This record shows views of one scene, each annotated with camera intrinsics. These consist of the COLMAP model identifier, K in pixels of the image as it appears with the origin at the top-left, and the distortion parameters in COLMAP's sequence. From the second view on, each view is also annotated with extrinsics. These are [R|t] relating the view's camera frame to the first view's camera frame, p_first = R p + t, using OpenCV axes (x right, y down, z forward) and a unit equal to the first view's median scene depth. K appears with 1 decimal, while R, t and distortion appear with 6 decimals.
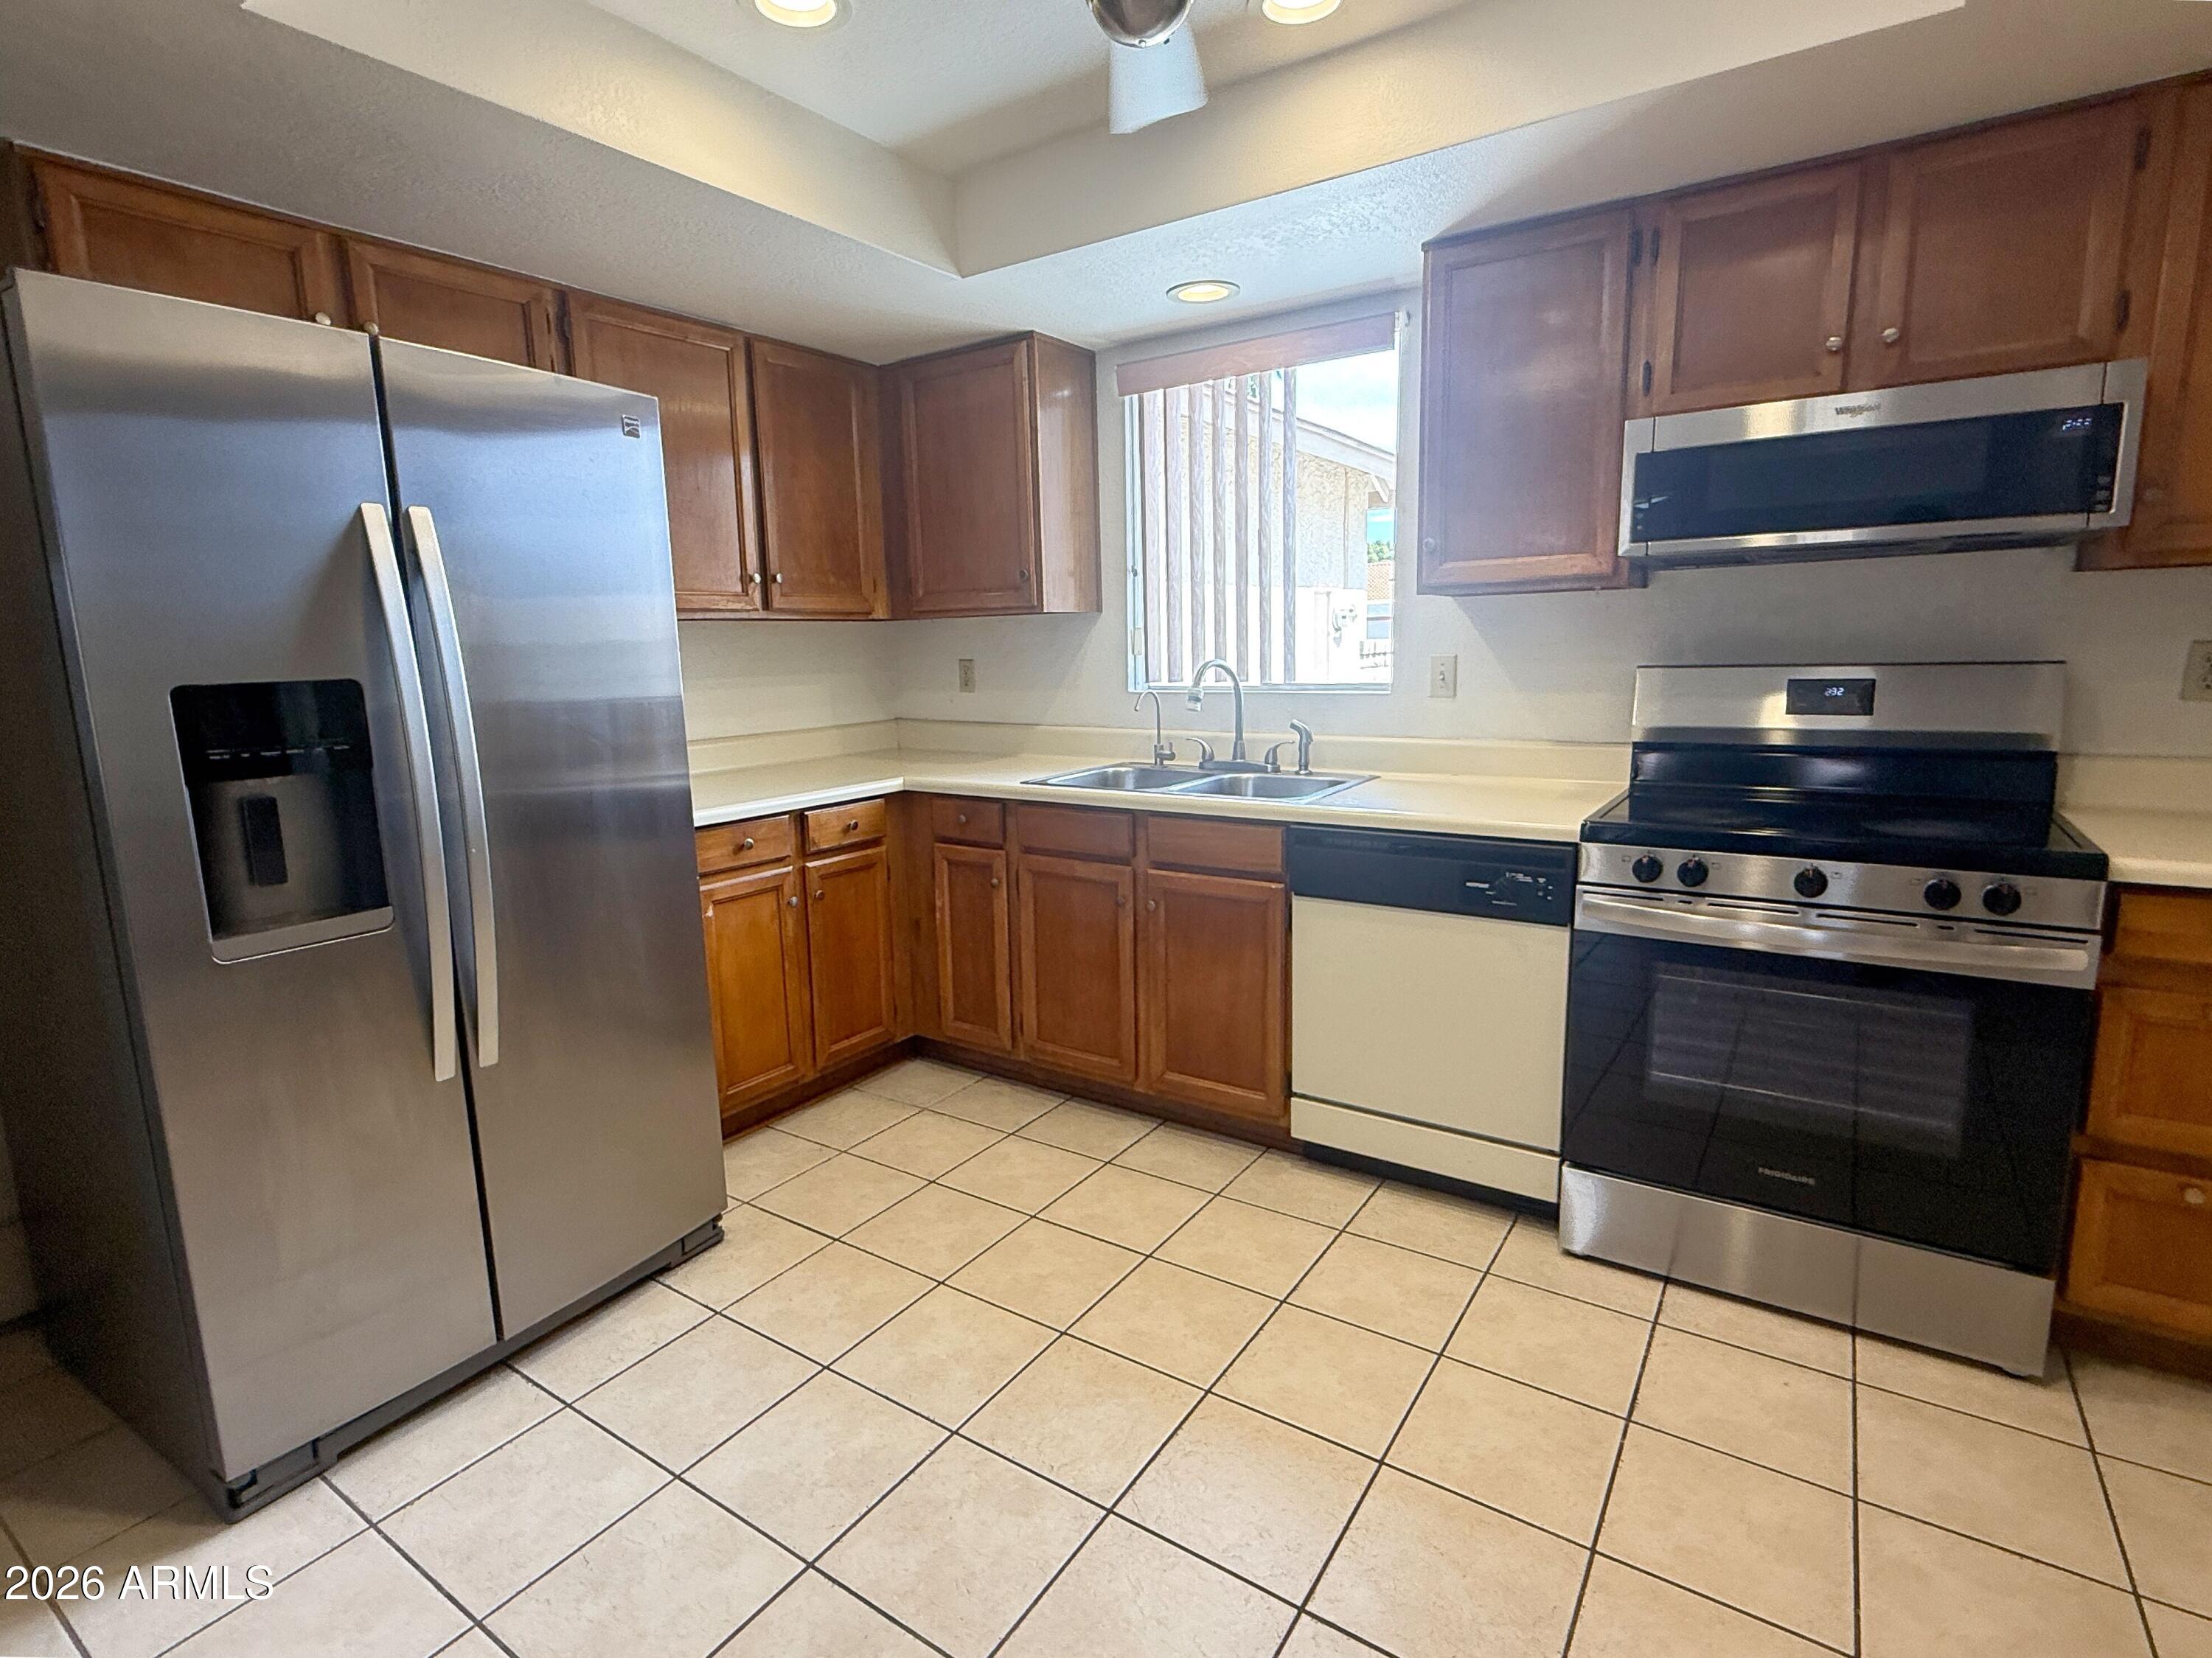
lens RADIAL K [[1084.8, 0, 1100.6], [0, 1084.8, 824.8], [0, 0, 1]] dist [0.000741, 0.000866]
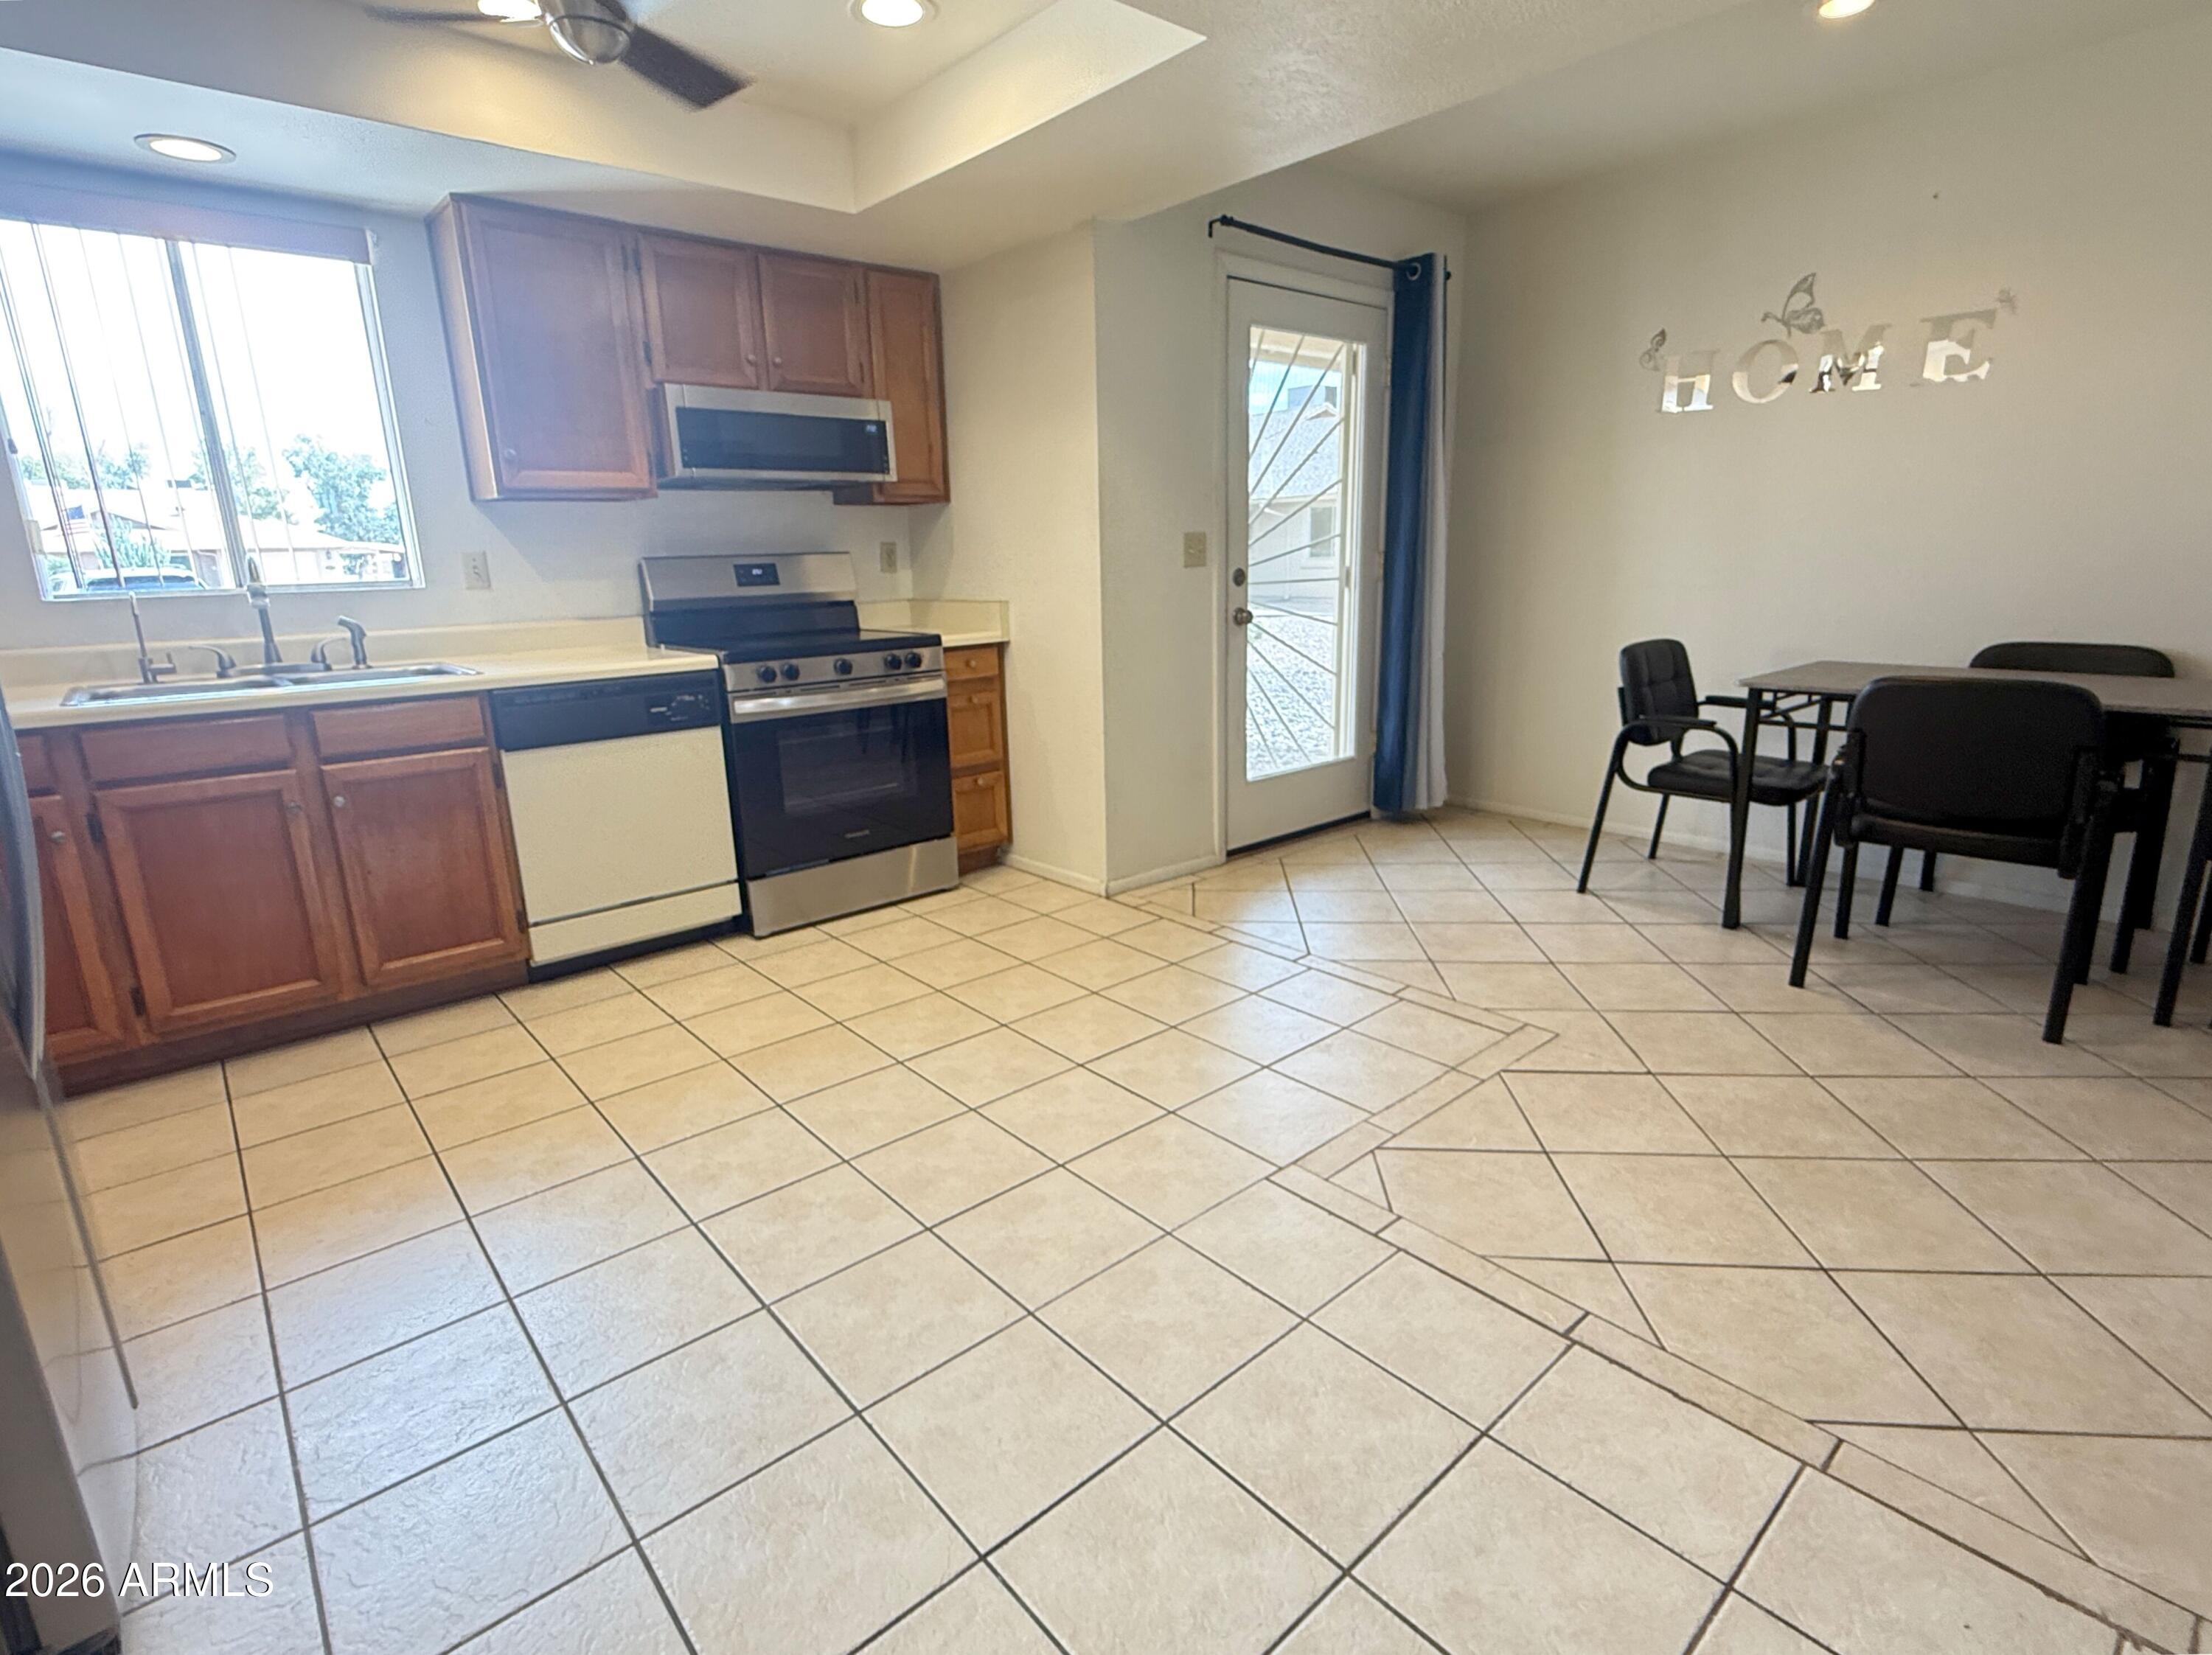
lens RADIAL K [[1084.8, 0, 1100.6], [0, 1084.8, 823.3], [0, 0, 1]] dist [0.000741, 0.000866]
pose [[0.261358, -0.216563, 0.940634, -0.773495], [0.180418, 0.968292, 0.172801, 0.053593], [-0.948231, 0.124544, 0.292143, 0.068157]]
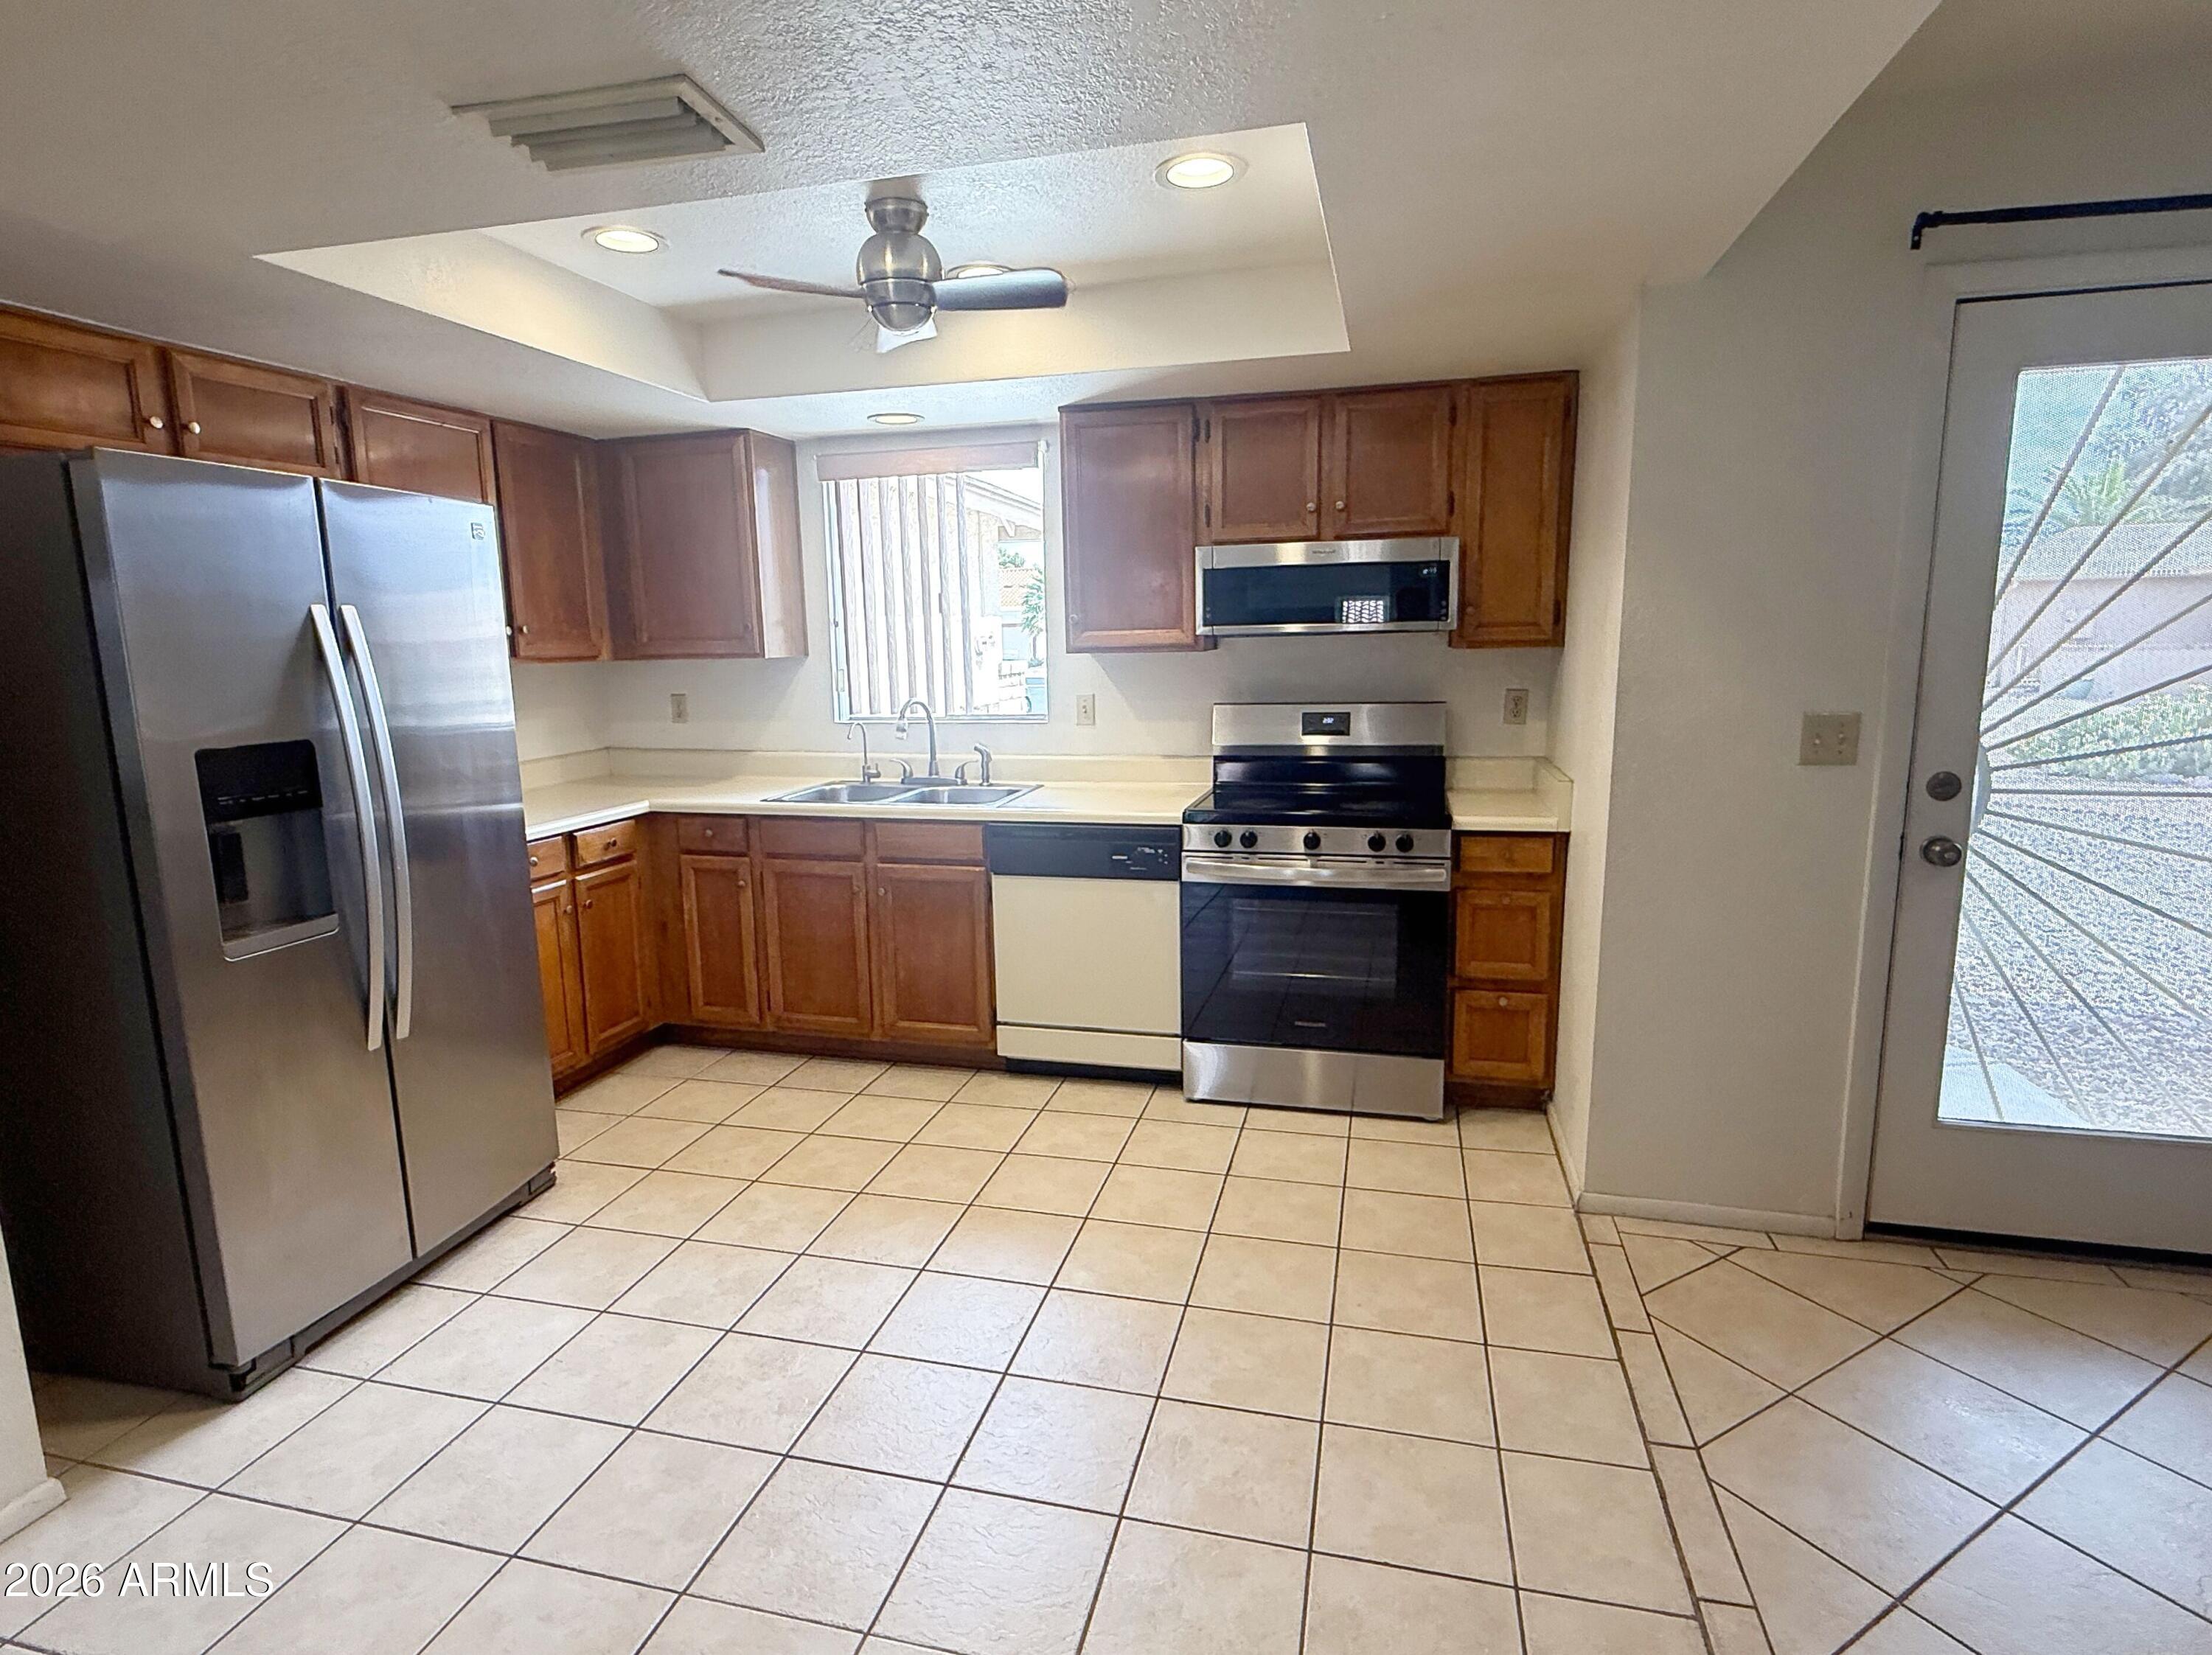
lens RADIAL K [[1131.0, 0, 1106.0], [0, 1131.0, 827.5], [0, 0, 1]] dist [0.000816, 0.000230]
pose [[0.940854, -0.048298, 0.335351, -0.163893], [0.051269, 0.998685, -0.000006, 0.013213], [-0.334910, 0.017199, 0.942093, -0.392274]]
